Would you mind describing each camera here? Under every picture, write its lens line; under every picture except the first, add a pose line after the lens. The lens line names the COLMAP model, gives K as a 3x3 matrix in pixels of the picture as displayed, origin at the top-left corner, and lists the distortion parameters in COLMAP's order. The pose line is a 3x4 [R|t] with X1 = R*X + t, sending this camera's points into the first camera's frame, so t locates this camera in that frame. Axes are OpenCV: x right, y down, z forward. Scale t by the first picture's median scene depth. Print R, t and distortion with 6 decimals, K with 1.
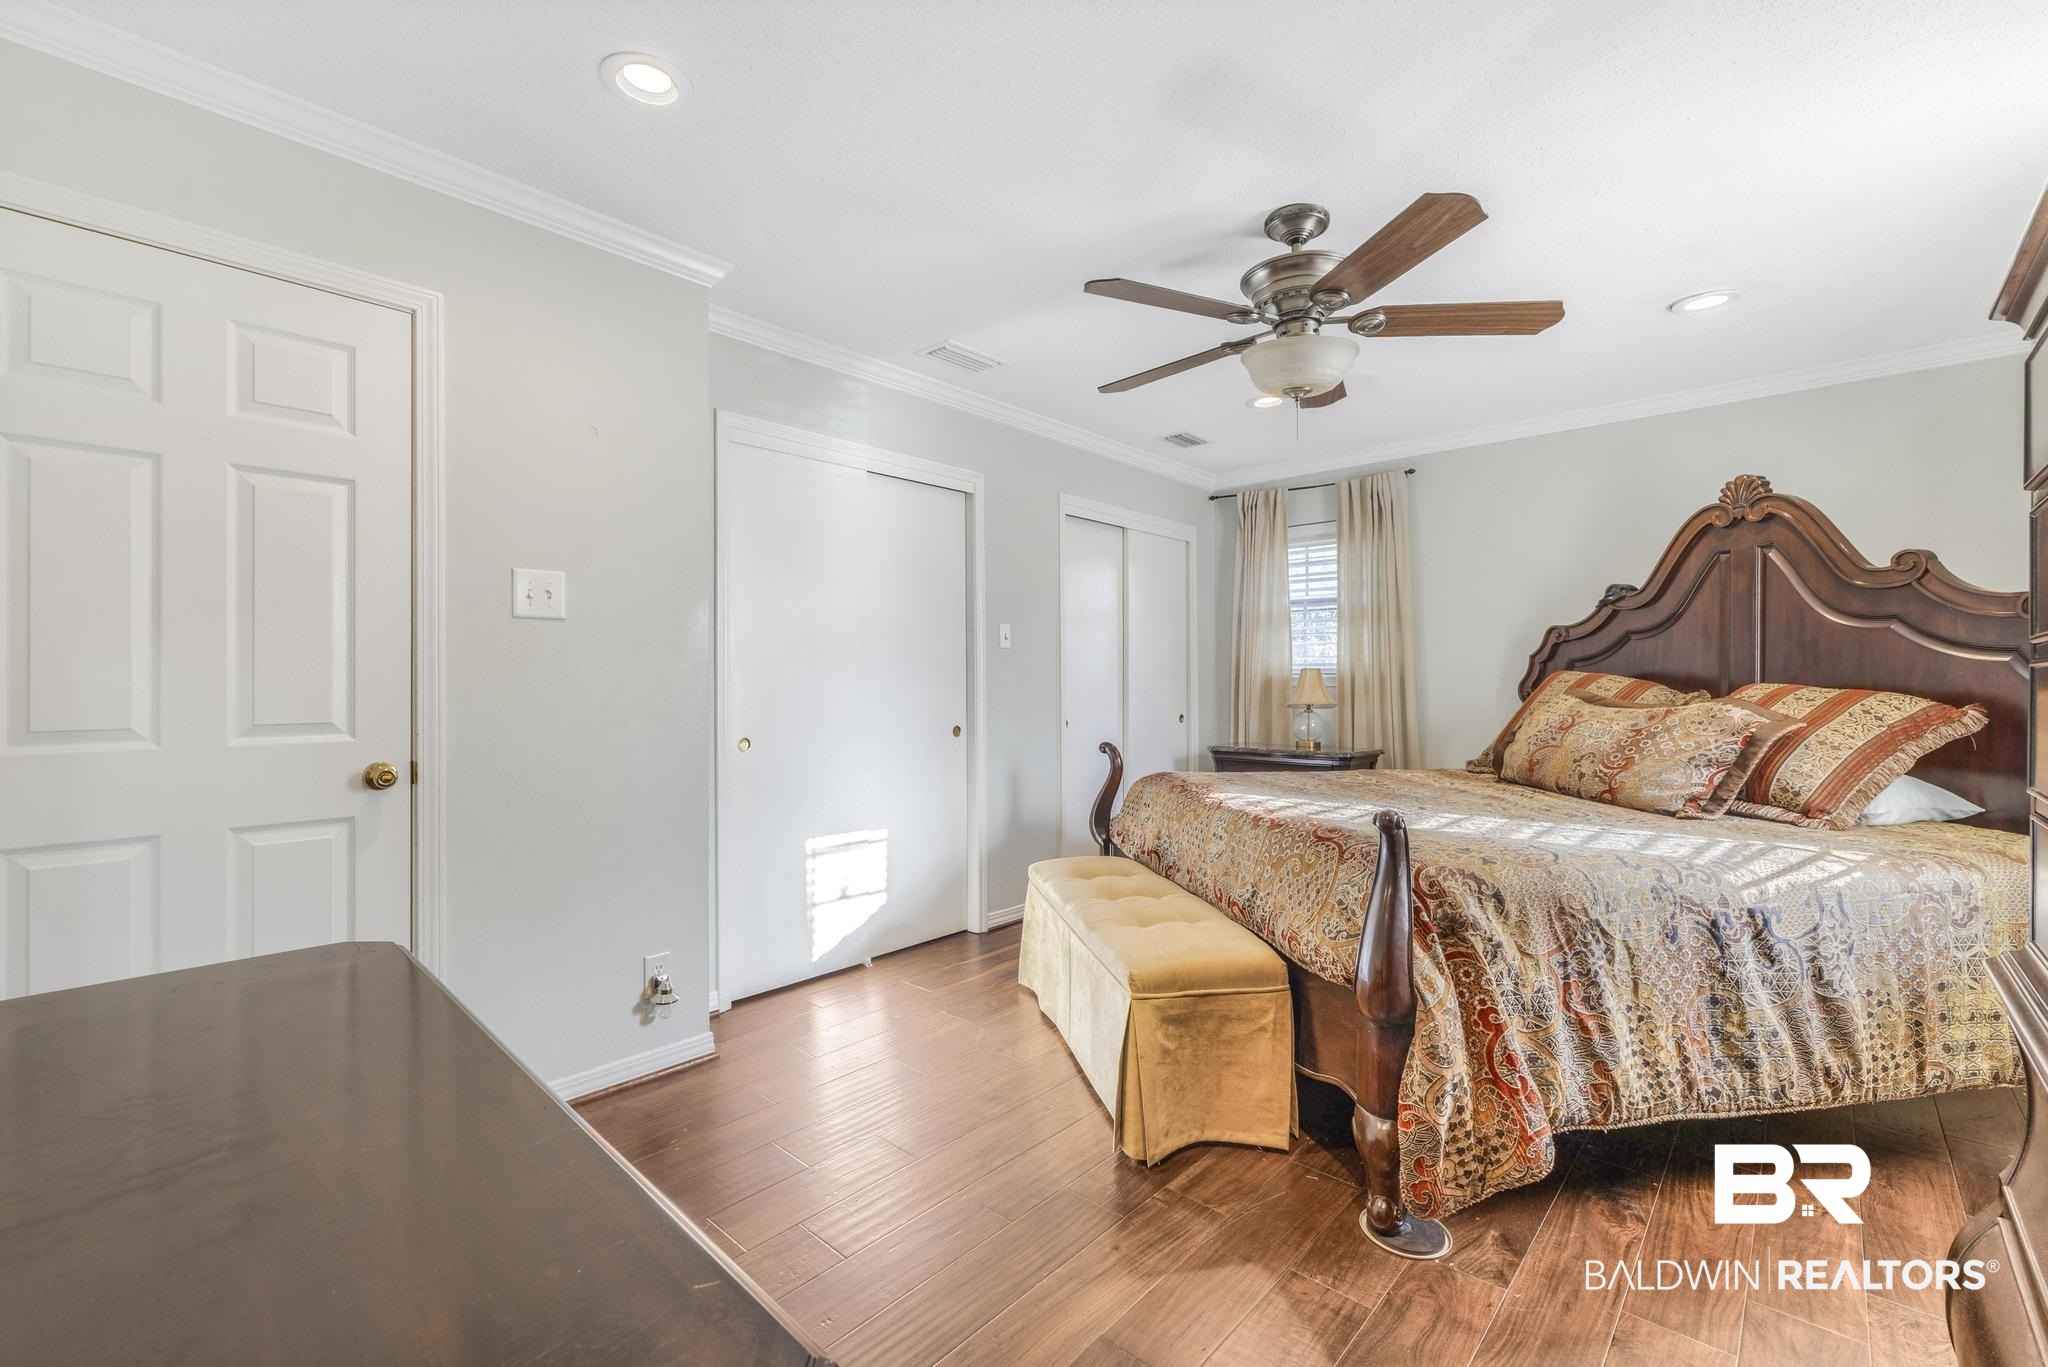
lens RADIAL K [[879.9, 0, 1016.9], [0, 879.9, 677.4], [0, 0, 1]] dist [0.008202, -0.000414]
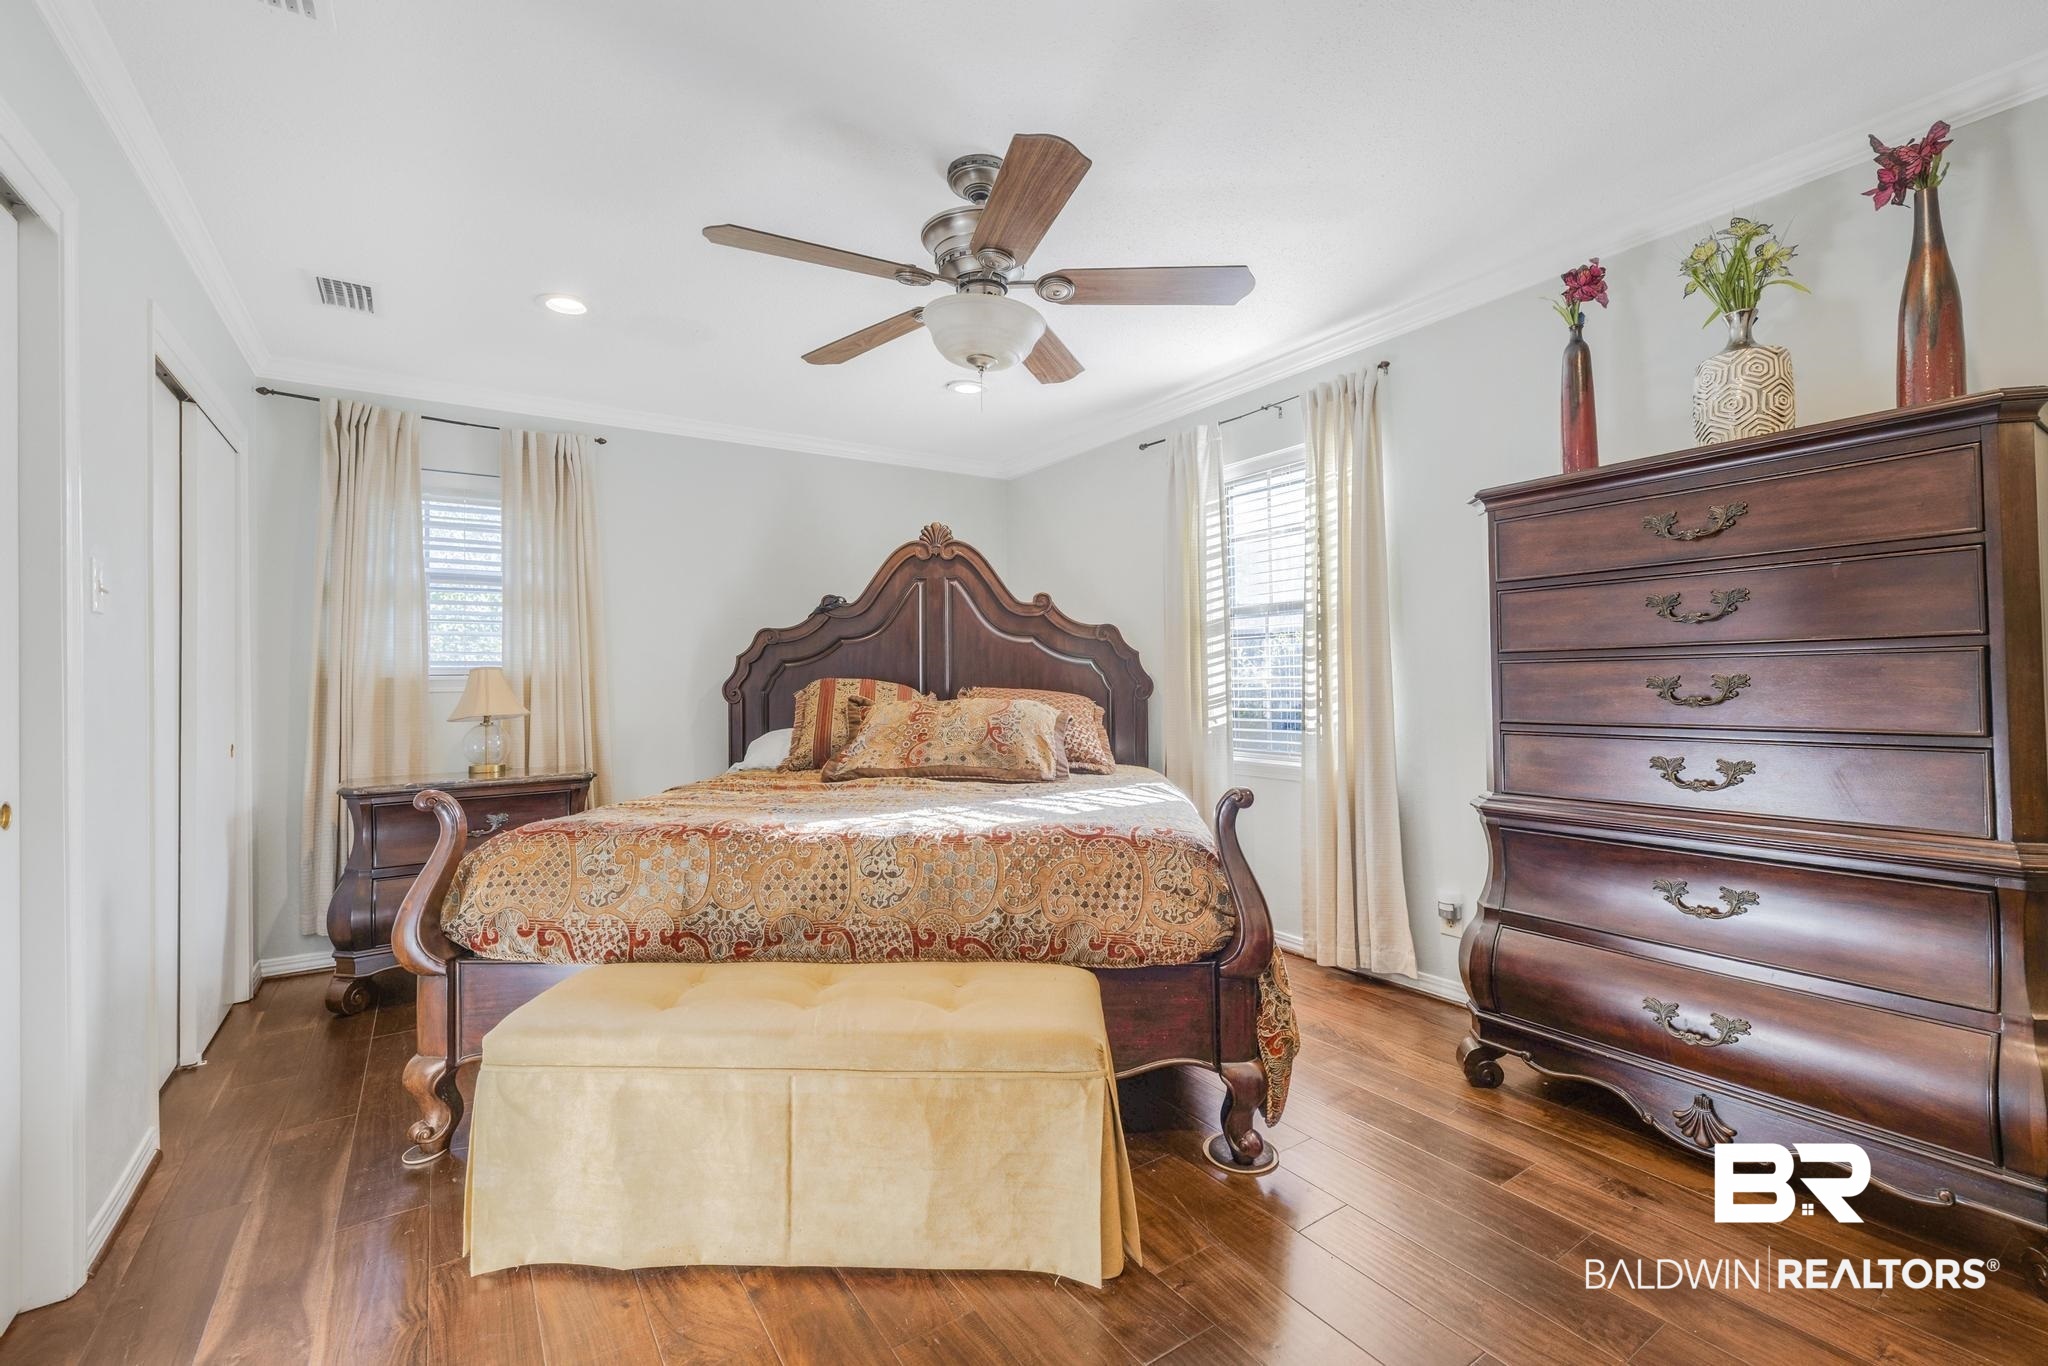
lens RADIAL K [[879.9, 0, 1020.0], [0, 879.9, 677.8], [0, 0, 1]] dist [0.008202, -0.000414]
pose [[0.231965, -0.005901, 0.972706, -0.388441], [0.009439, 0.999948, 0.003816, -0.000544], [-0.972678, 0.008296, 0.232009, 0.516934]]
